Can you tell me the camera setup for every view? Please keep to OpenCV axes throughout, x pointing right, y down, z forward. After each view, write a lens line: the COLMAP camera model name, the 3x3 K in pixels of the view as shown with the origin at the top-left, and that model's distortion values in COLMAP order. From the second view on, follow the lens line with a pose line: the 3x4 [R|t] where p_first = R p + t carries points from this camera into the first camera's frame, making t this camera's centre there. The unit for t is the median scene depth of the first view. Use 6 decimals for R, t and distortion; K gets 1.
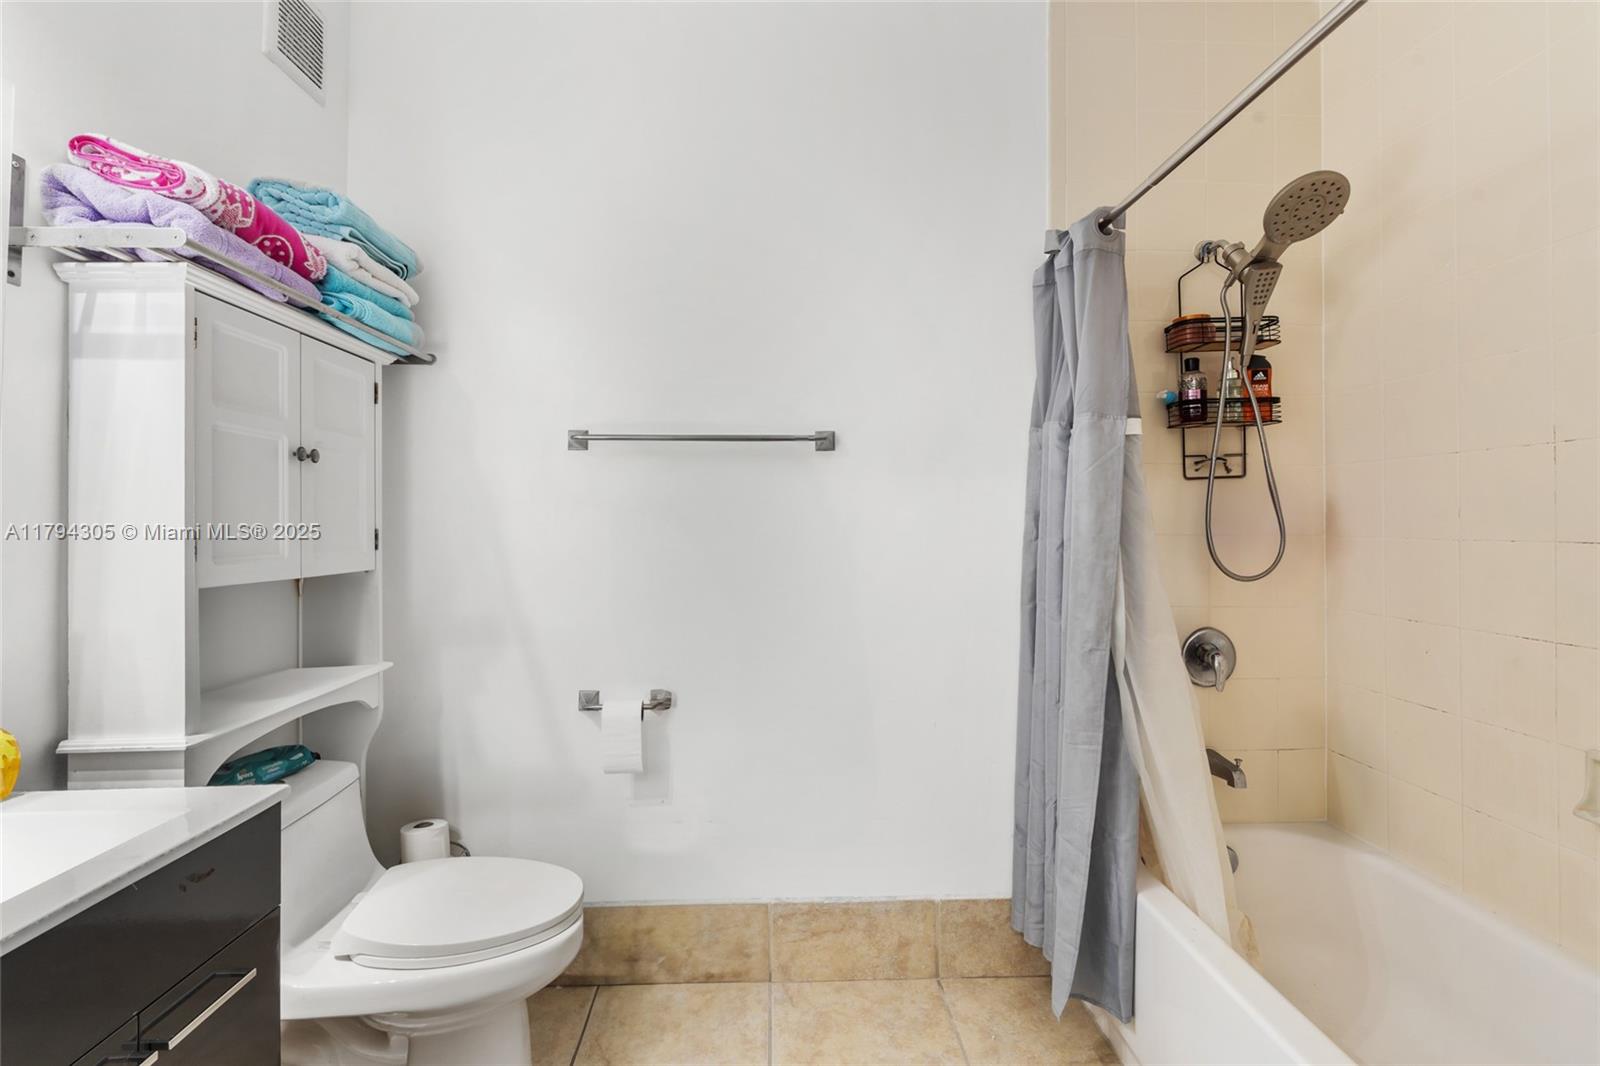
lens RADIAL K [[713.1, 0, 799.9], [0, 713.1, 547.9], [0, 0, 1]] dist [-0.001434, -0.000066]
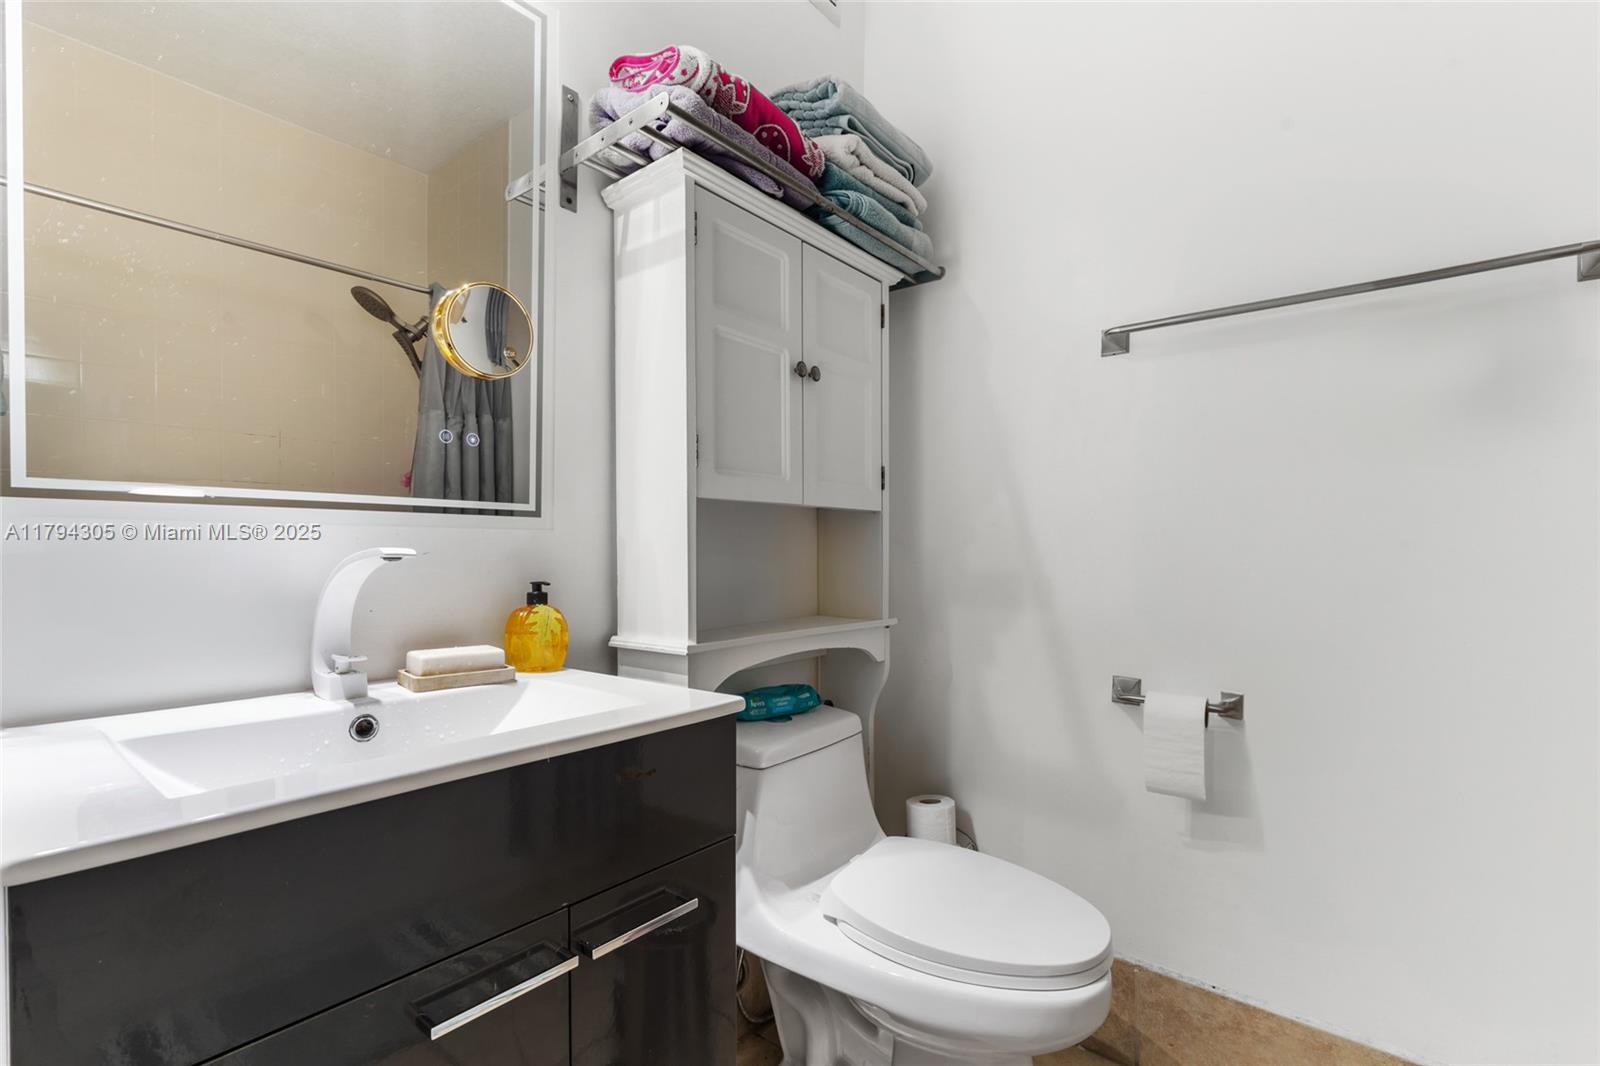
lens RADIAL K [[694.0, 0, 795.5], [0, 694.0, 576.2], [0, 0, 1]] dist [-0.002587, -0.000599]
pose [[0.732546, 0.011716, -0.680617, -0.077514], [-0.011074, 0.999925, 0.005294, 0.134268], [0.680628, 0.003659, 0.732620, 0.319348]]
